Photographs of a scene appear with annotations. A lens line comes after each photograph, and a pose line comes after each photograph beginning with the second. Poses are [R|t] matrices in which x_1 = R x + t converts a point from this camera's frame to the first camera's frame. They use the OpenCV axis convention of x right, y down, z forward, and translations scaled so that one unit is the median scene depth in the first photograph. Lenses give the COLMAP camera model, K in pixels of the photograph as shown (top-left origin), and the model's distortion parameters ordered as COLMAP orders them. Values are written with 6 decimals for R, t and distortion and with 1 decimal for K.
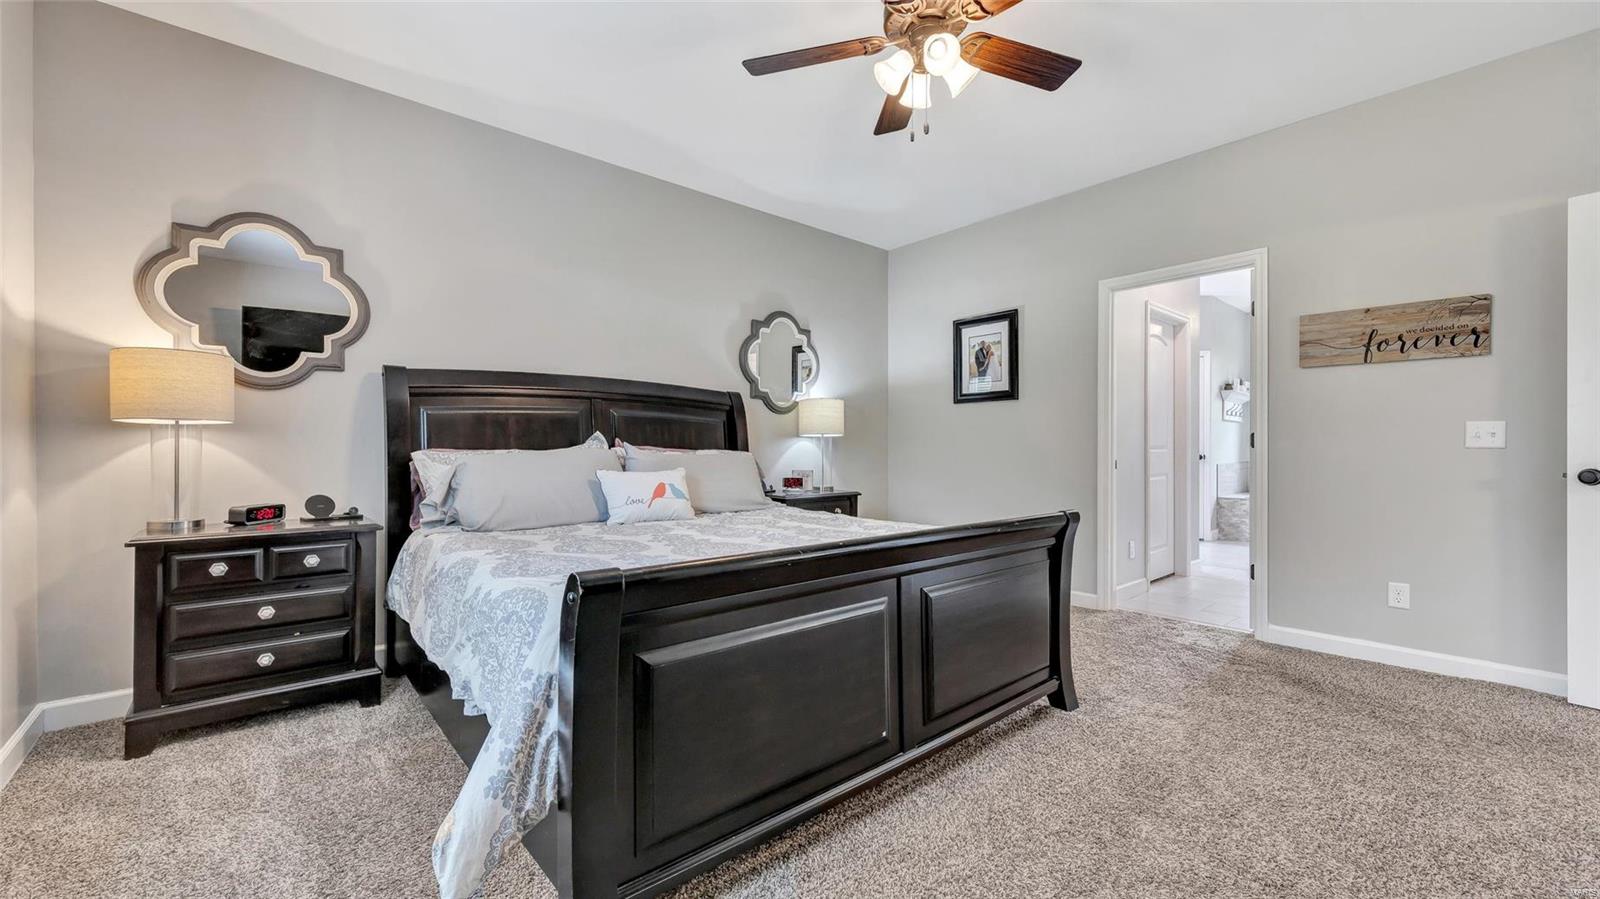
lens RADIAL K [[636.1, 0, 803.7], [0, 636.1, 453.3], [0, 0, 1]] dist [0.006701, -0.001145]
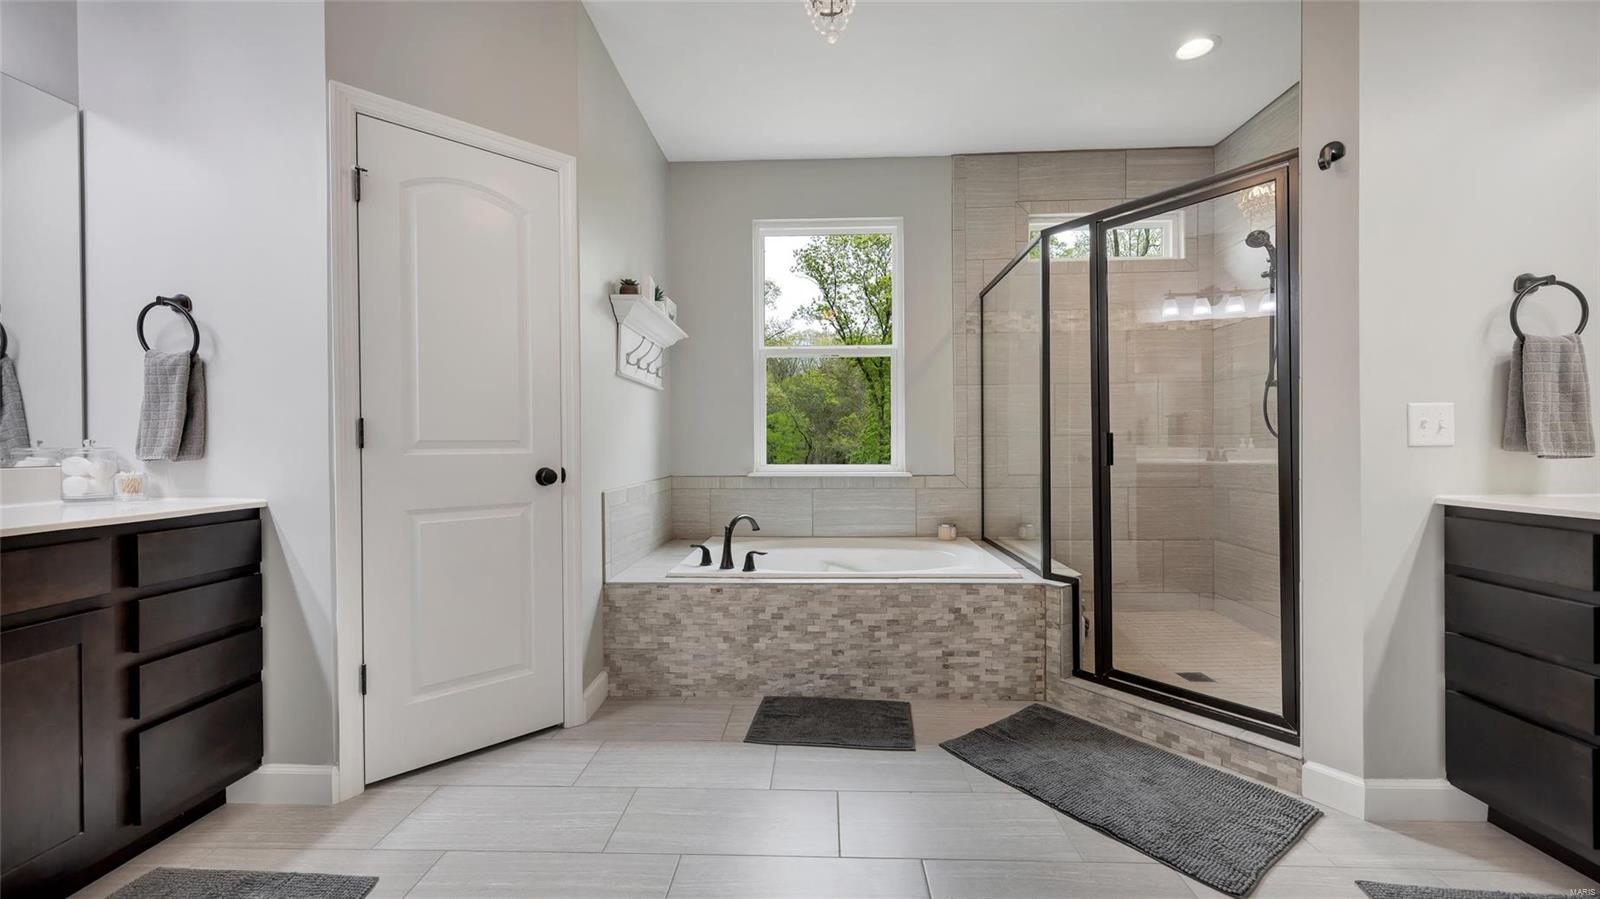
lens RADIAL K [[636.1, 0, 799.6], [0, 636.1, 451.3], [0, 0, 1]] dist [0.006701, -0.001145]
pose [[0.693290, -0.009251, 0.720599, 0.461784], [0.006262, 0.999957, 0.006814, -0.008815], [-0.720631, -0.000212, 0.693319, 0.662943]]
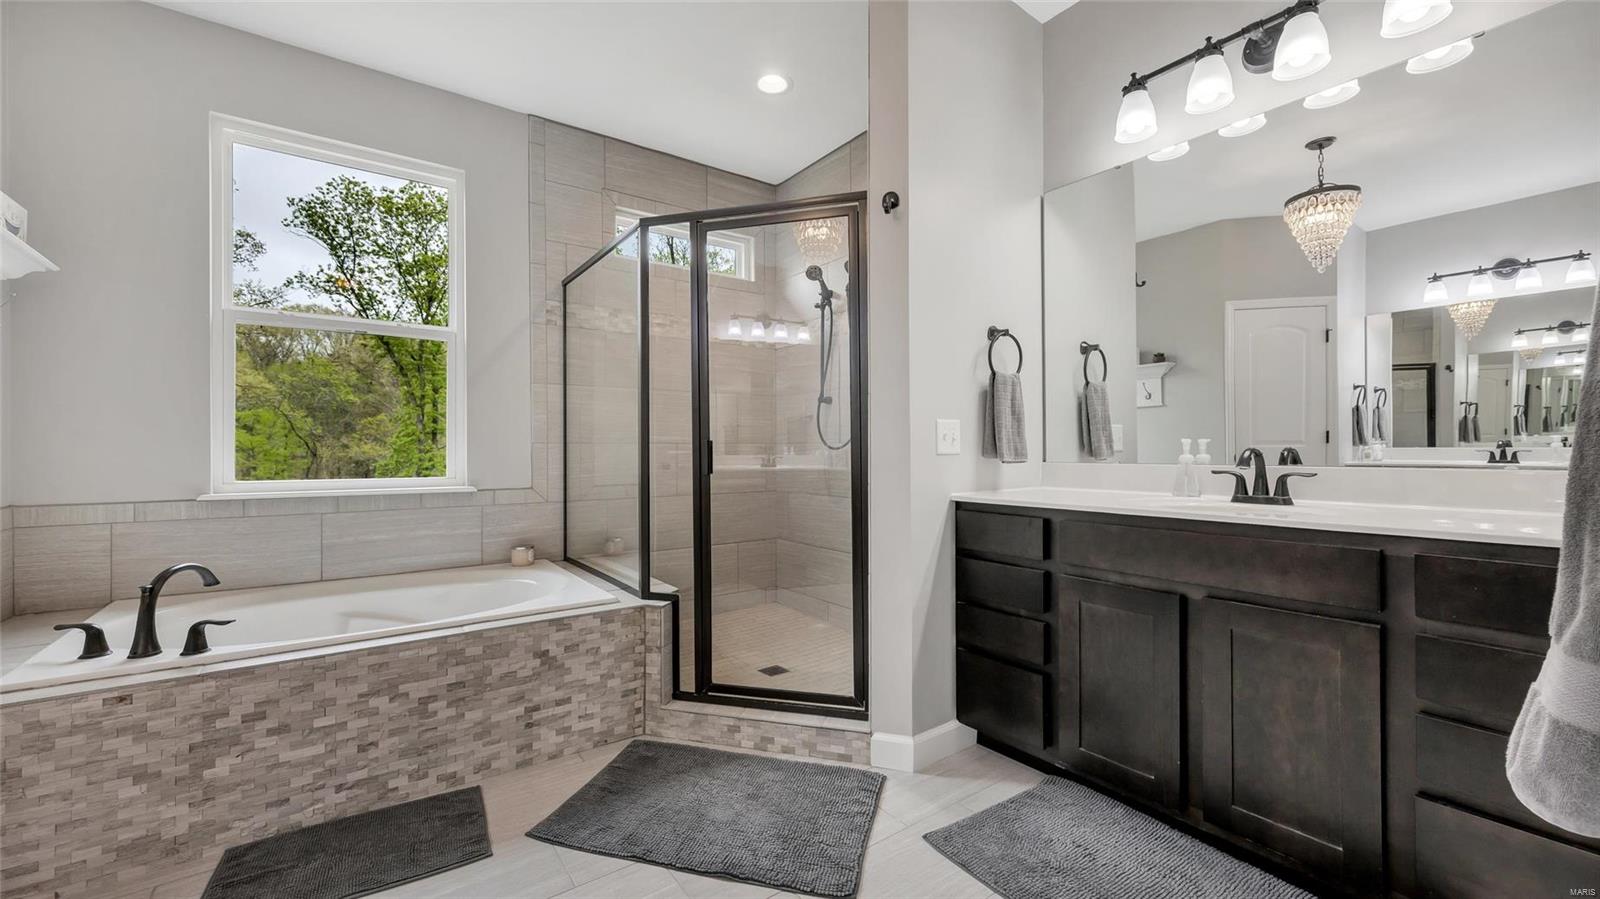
lens RADIAL K [[636.1, 0, 805.1], [0, 636.1, 448.7], [0, 0, 1]] dist [0.006701, -0.001145]
pose [[0.092653, 0.005067, 0.995686, 0.496195], [0.005509, 0.999969, -0.005601, -0.008854], [-0.995683, 0.006004, 0.092623, 0.697990]]
